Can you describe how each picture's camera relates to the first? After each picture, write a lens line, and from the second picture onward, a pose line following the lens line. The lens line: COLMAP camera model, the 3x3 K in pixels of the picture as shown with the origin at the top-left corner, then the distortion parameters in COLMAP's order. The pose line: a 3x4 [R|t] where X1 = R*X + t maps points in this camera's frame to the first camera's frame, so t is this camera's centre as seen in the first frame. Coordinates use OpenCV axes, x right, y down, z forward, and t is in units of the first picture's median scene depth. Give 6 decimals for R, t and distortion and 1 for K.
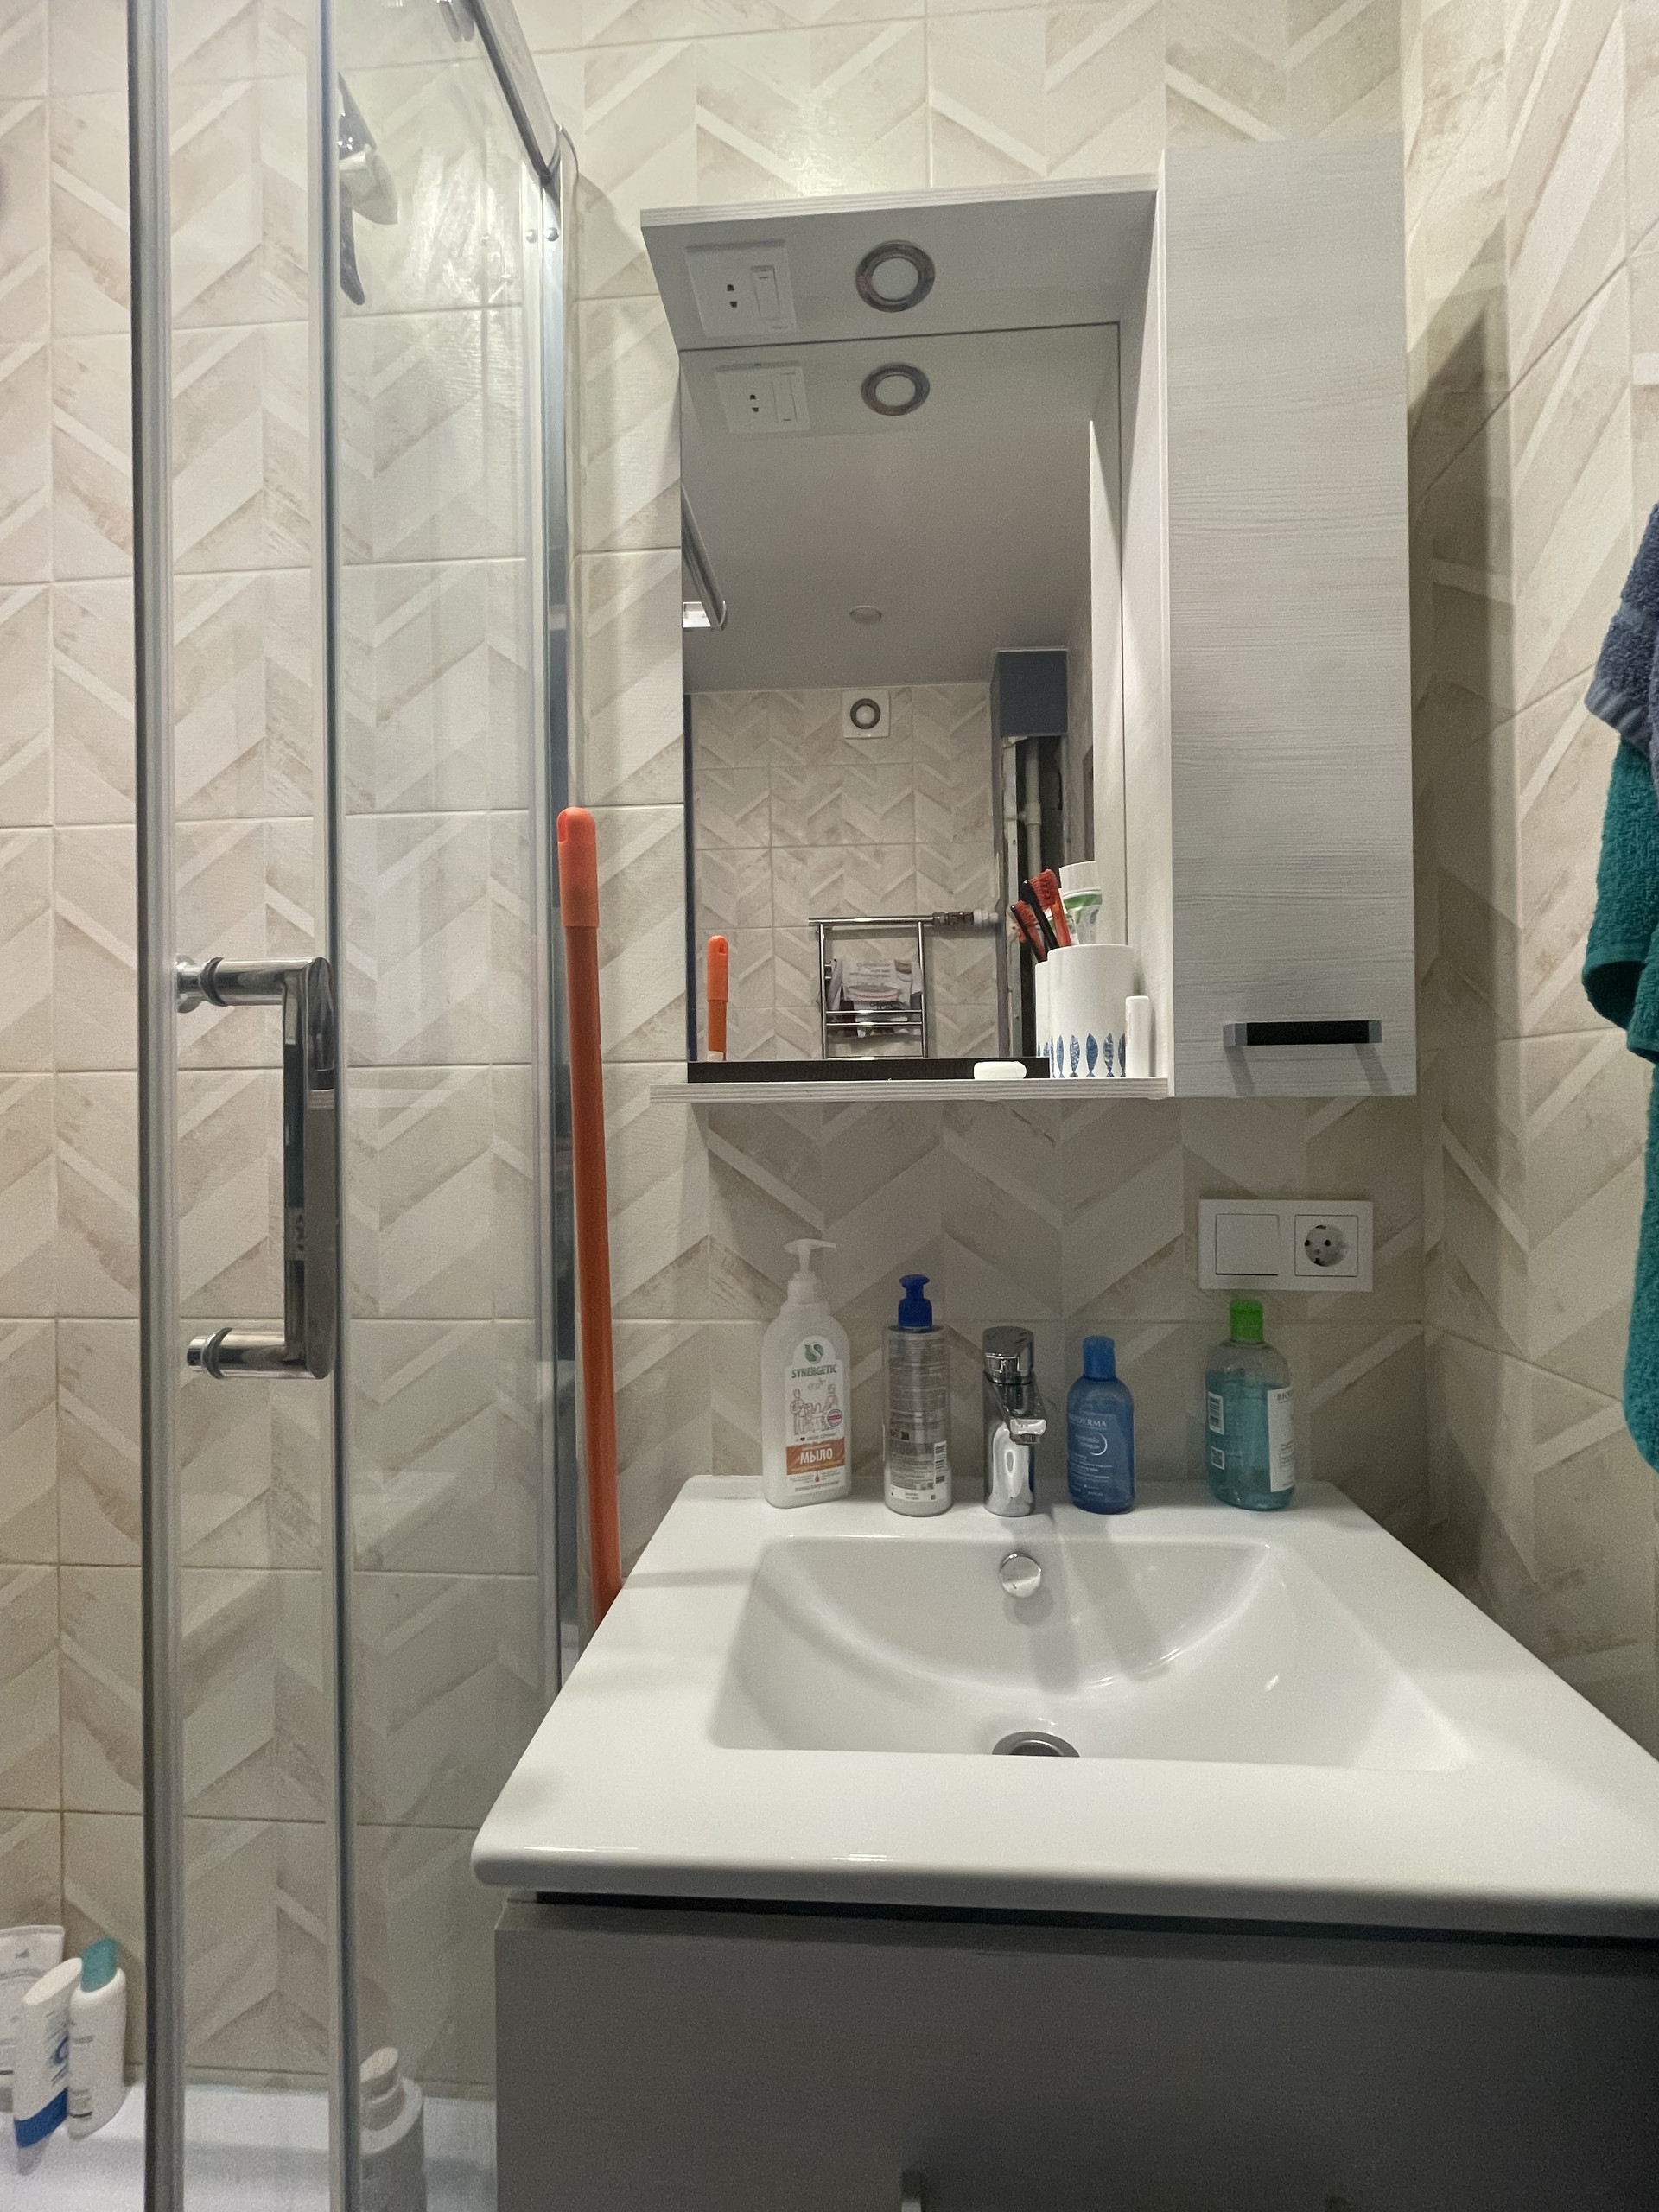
lens RADIAL K [[947.8, 0, 848.9], [0, 947.8, 1096.1], [0, 0, 1]] dist [-0.002050, 0.000161]
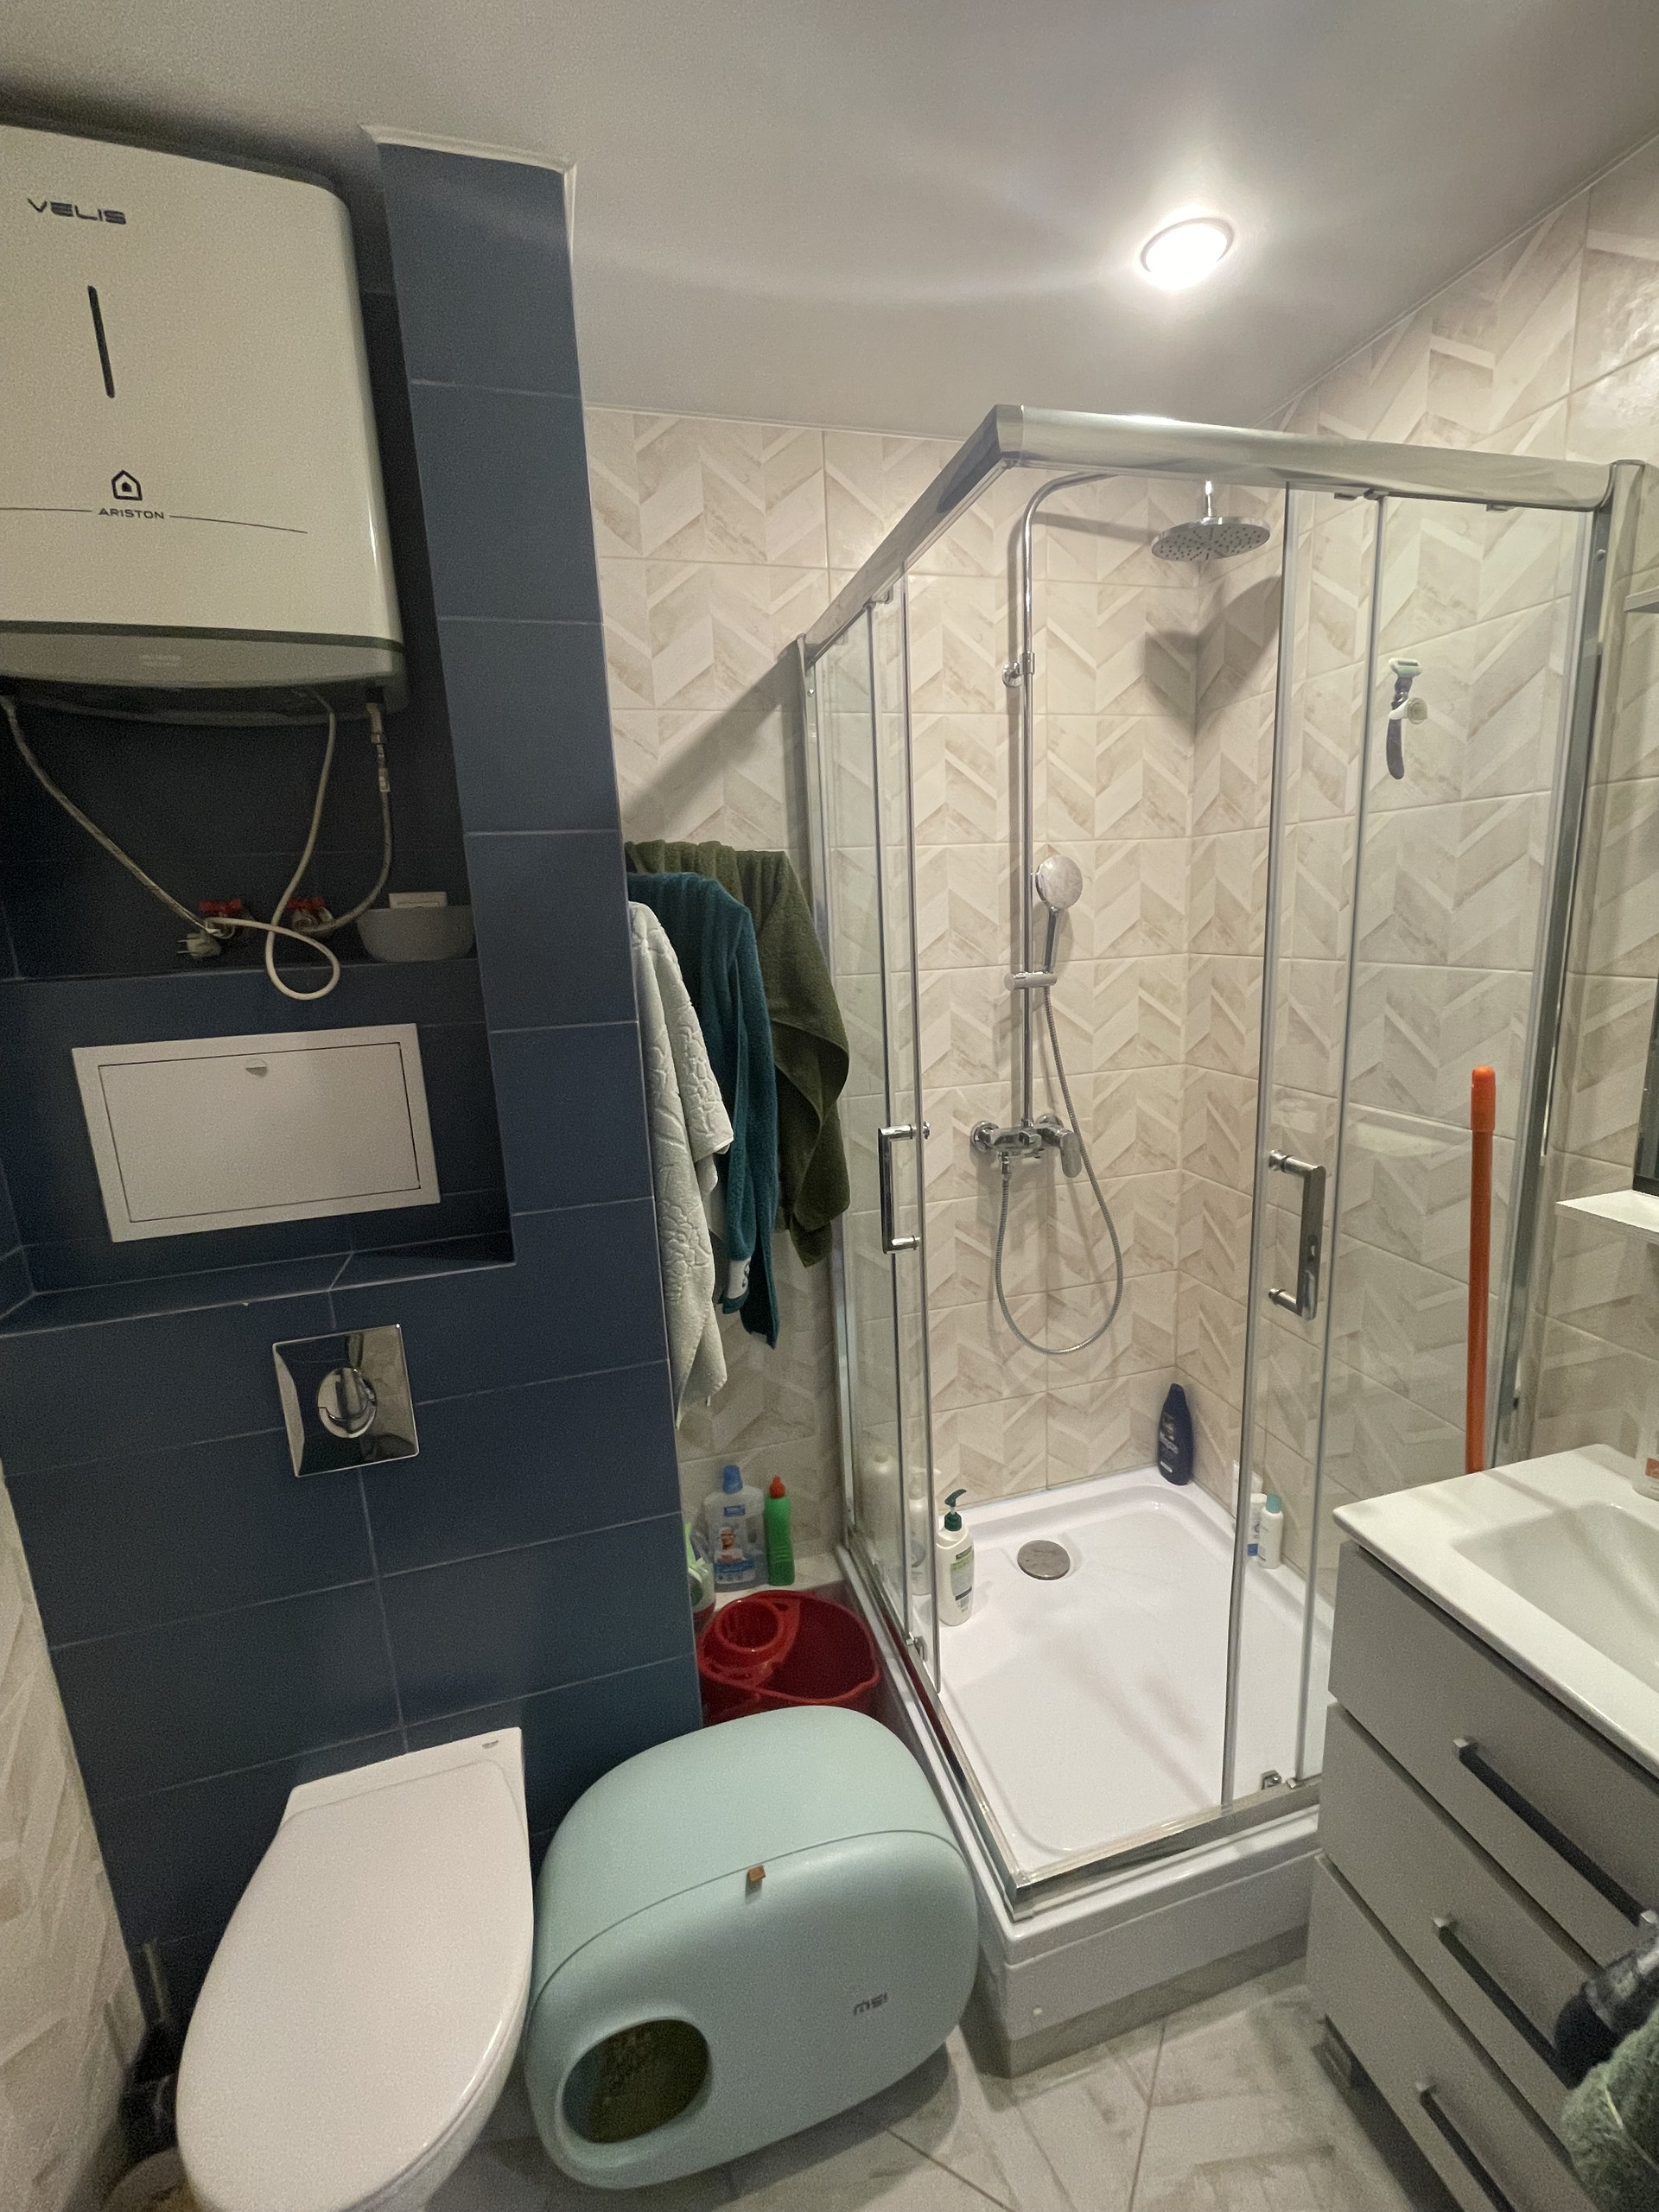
lens RADIAL K [[922.5, 0, 829.5], [0, 922.5, 1106.0], [0, 0, 1]] dist [0.002512, 0.000007]
pose [[0.330650, 0.187273, -0.924986, 0.671320], [0.050562, 0.975191, 0.215511, -0.481823], [0.942398, -0.118028, 0.312978, -0.517622]]
